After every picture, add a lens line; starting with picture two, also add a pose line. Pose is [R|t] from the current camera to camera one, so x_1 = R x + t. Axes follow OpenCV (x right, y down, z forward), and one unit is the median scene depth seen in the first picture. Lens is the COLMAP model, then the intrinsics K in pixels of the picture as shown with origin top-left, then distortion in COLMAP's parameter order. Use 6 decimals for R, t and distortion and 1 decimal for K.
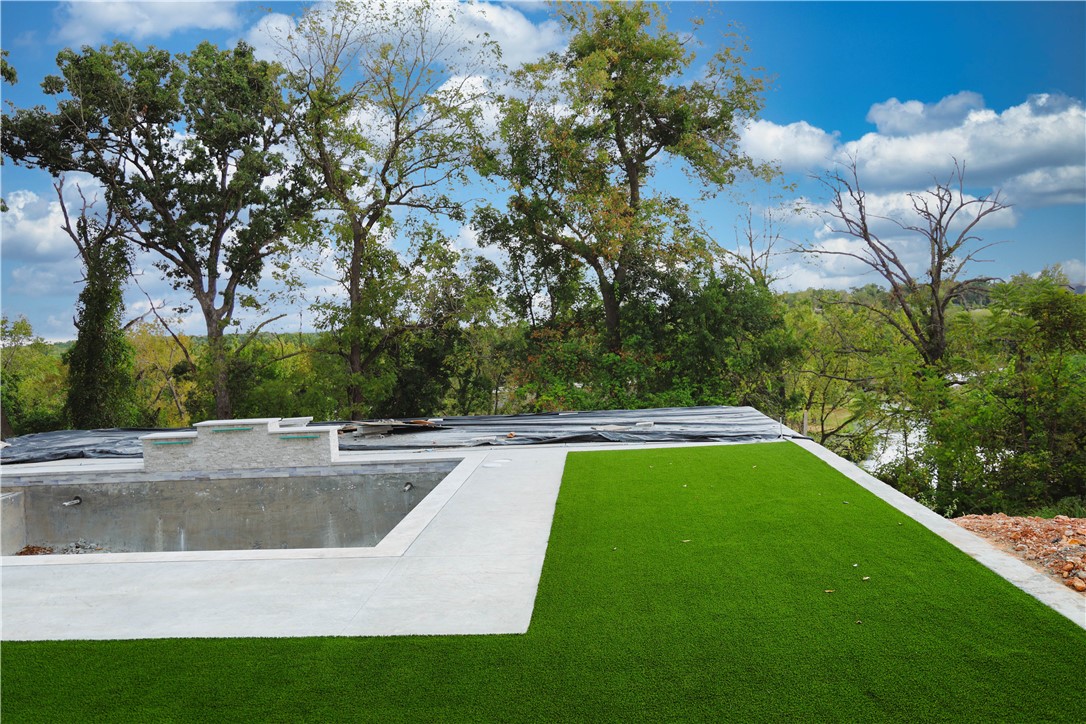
lens RADIAL K [[769.6, 0, 550.1], [0, 769.6, 366.8], [0, 0, 1]] dist [-0.098059, 0.070006]
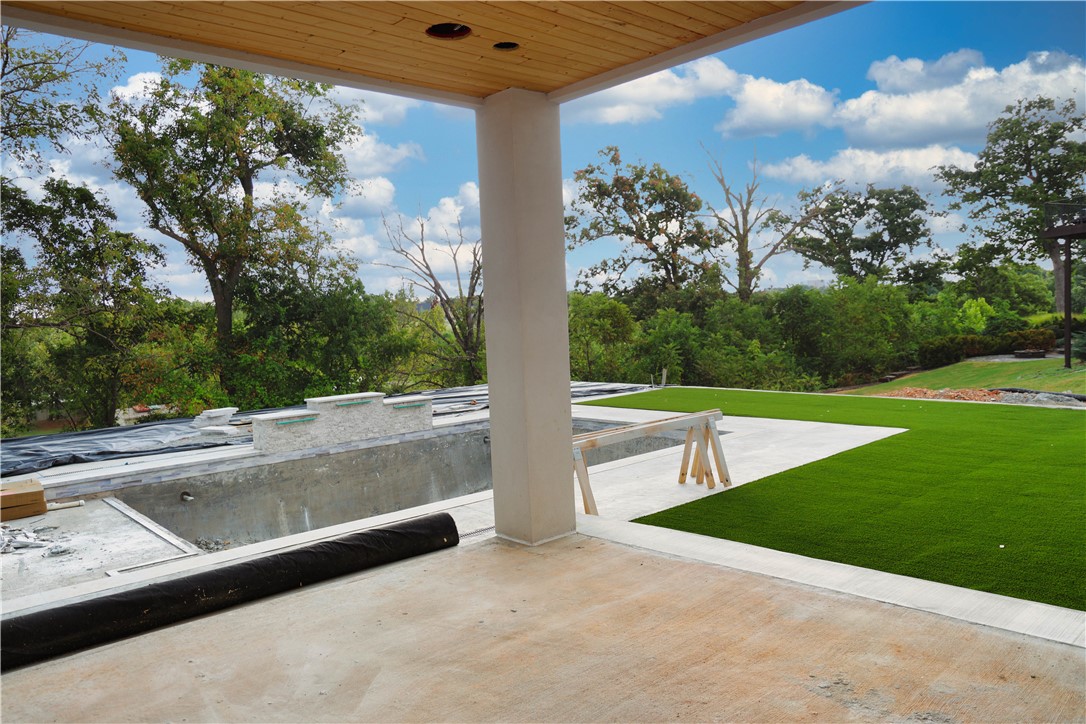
lens RADIAL K [[769.6, 0, 550.1], [0, 769.6, 366.8], [0, 0, 1]] dist [-0.098059, 0.070006]
pose [[0.698592, -0.026978, 0.715011, -0.976743], [0.039750, 0.999209, -0.001137, 0.044045], [-0.714415, 0.029216, 0.699112, 0.062293]]
